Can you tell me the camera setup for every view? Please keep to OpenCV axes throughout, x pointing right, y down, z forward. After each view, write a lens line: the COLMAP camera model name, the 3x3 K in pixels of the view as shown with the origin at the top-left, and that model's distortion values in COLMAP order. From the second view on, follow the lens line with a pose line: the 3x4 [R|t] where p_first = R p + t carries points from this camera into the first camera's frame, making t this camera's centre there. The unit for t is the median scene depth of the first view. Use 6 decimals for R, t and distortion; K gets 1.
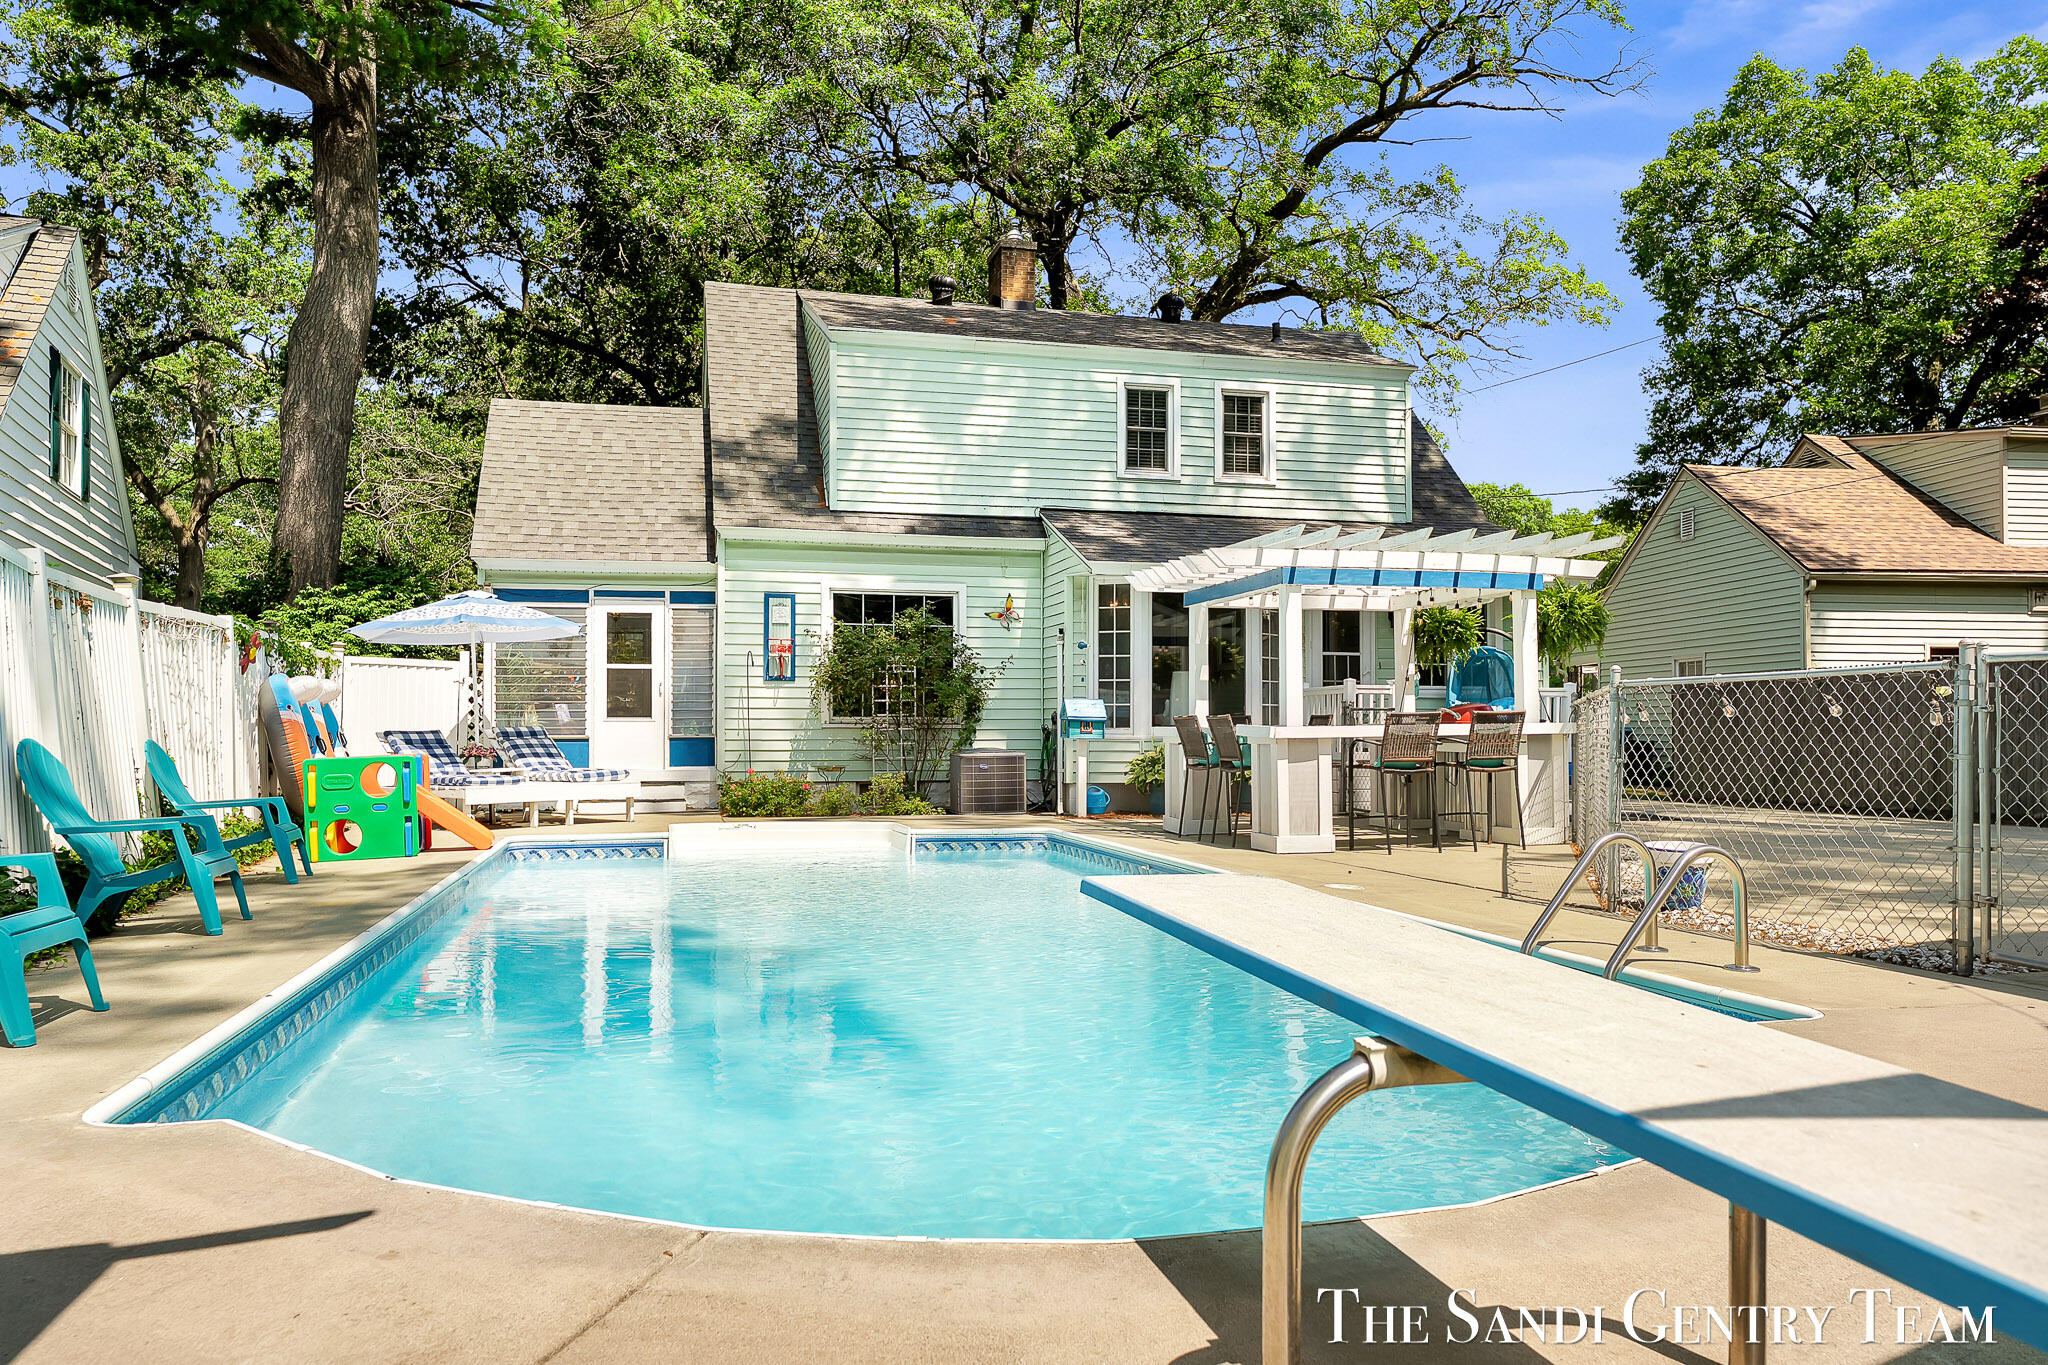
lens RADIAL K [[1322.2, 0, 1057.5], [0, 1322.2, 643.7], [0, 0, 1]] dist [-0.000619, 0.001657]
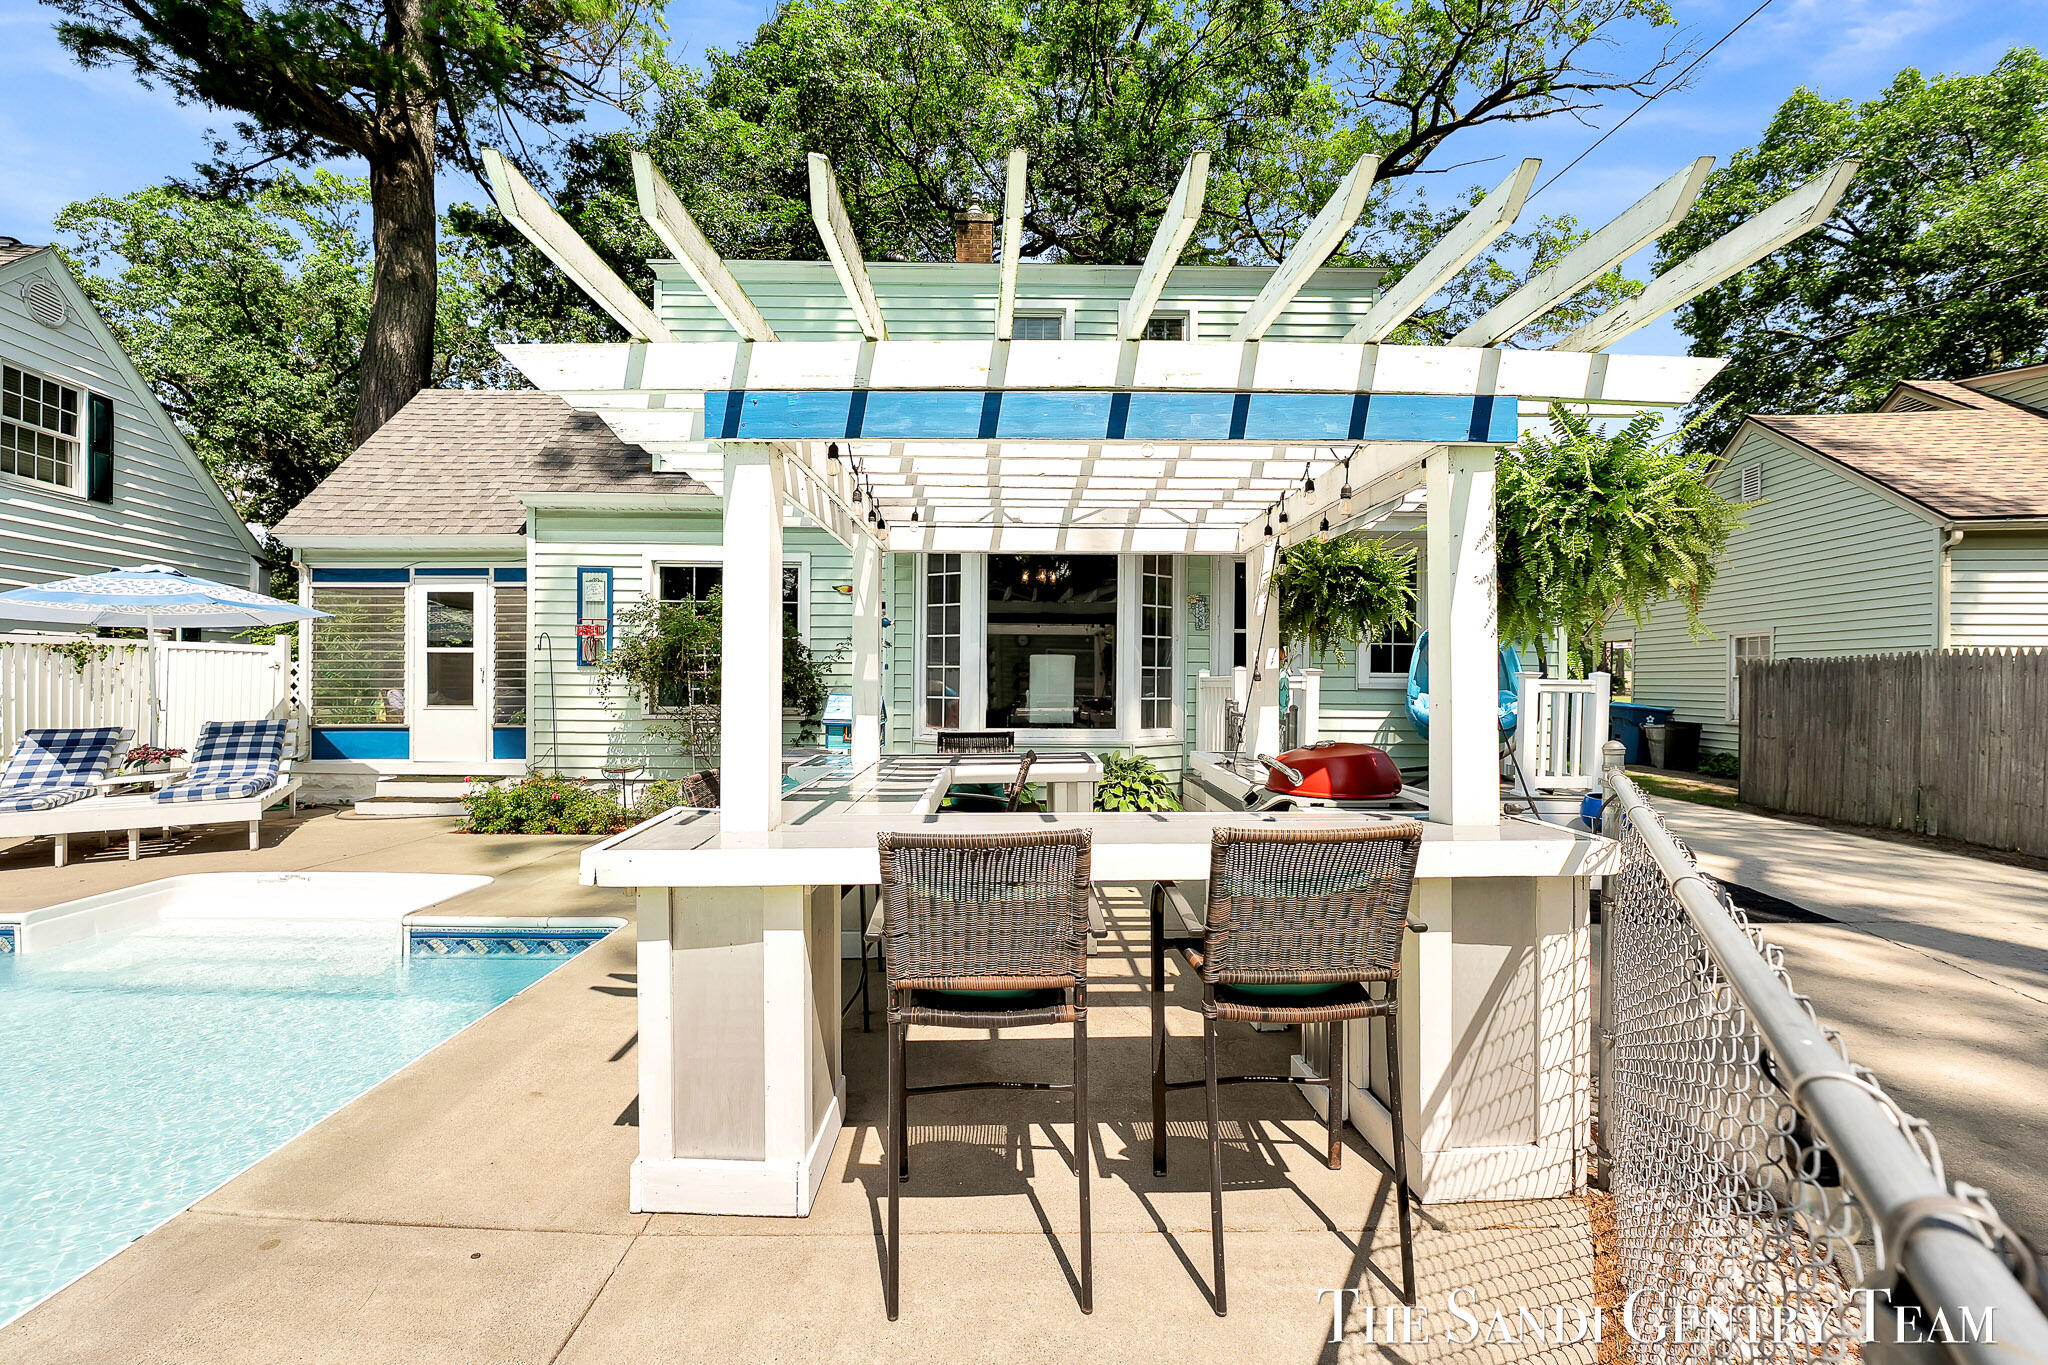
lens RADIAL K [[833.2, 0, 1027.6], [0, 833.2, 659.7], [0, 0, 1]] dist [0.000812, 0.000174]
pose [[0.973456, 0.000428, -0.228876, 0.200763], [0.008506, 0.999240, 0.038043, 0.004991], [0.228718, -0.038980, 0.972712, 0.518872]]
